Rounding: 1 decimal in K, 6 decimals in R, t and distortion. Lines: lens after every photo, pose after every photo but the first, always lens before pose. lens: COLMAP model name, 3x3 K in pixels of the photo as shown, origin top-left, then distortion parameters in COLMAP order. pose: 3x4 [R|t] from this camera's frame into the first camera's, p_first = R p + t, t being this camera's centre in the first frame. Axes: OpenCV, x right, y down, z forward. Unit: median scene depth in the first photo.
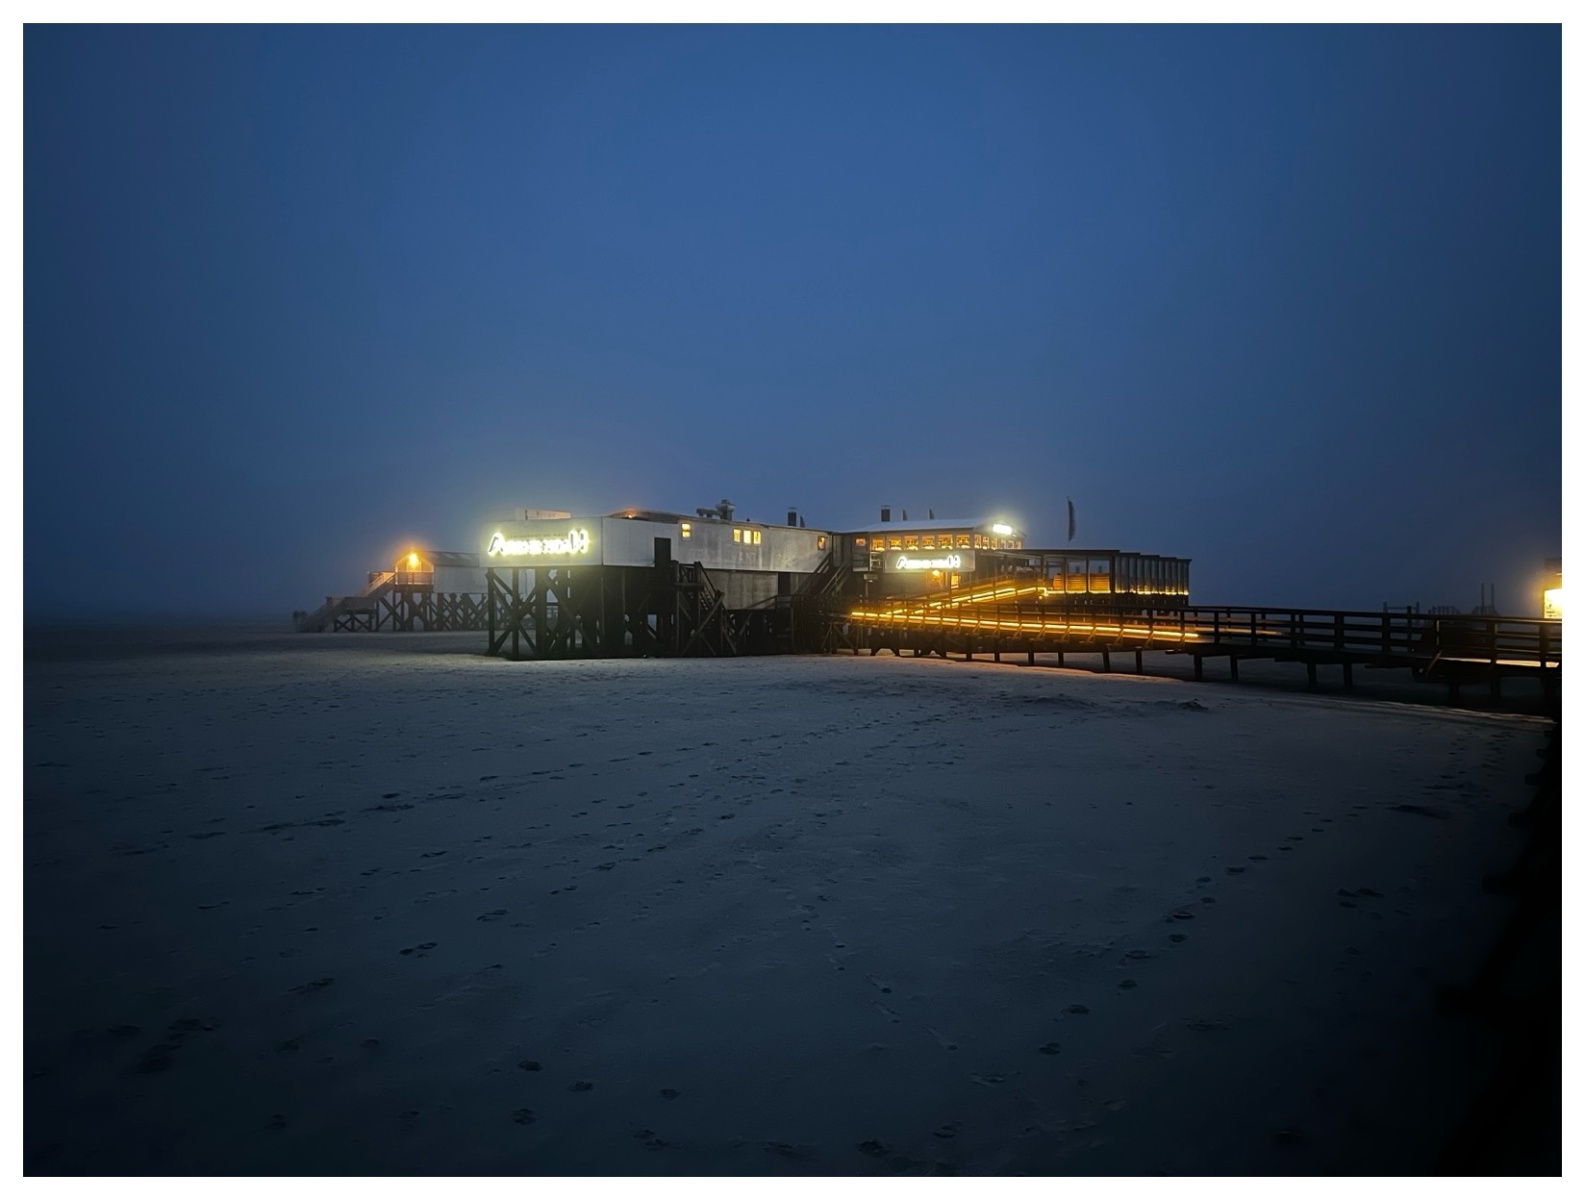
lens RADIAL K [[1198.9, 0, 792.5], [0, 1198.9, 600.0], [0, 0, 1]] dist [0.050520, -0.002181]
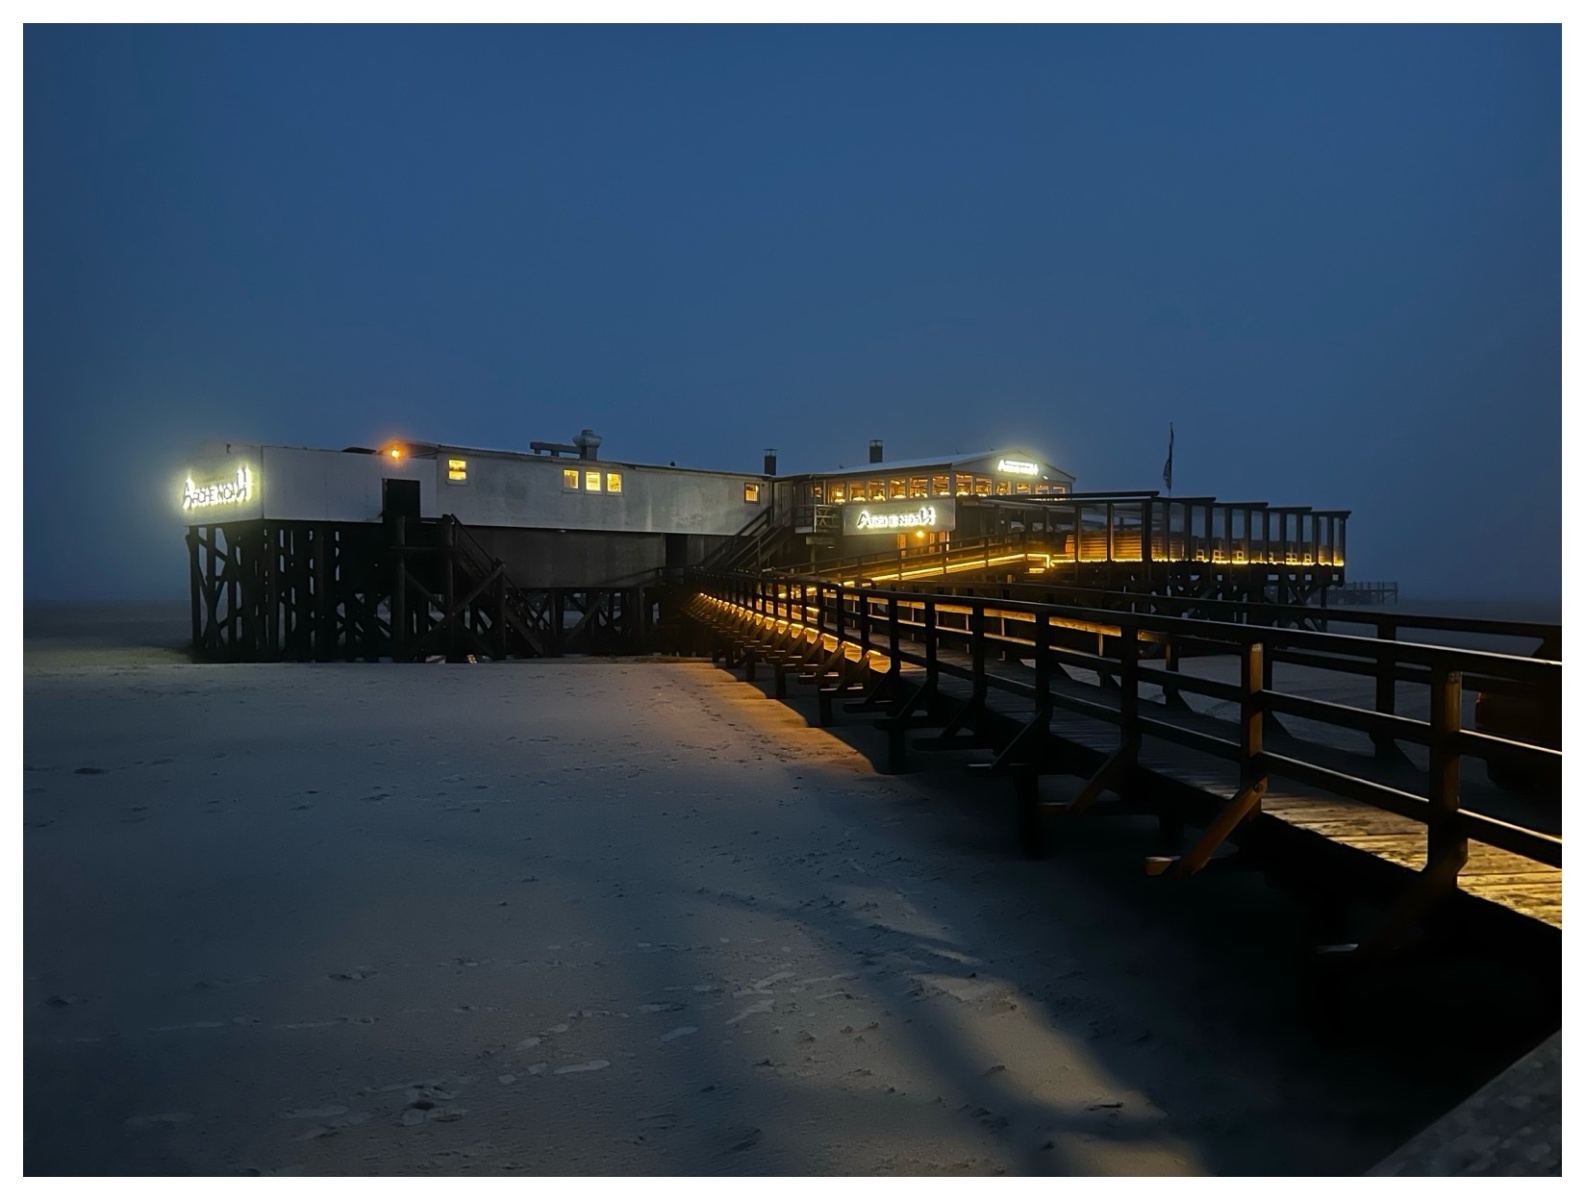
lens RADIAL K [[1198.9, 0, 792.5], [0, 1198.9, 600.0], [0, 0, 1]] dist [0.050520, -0.002181]
pose [[0.974149, 0.004049, -0.225869, 0.212473], [0.000342, 0.999812, 0.019396, 0.001393], [0.225905, -0.018972, 0.973965, 0.337529]]
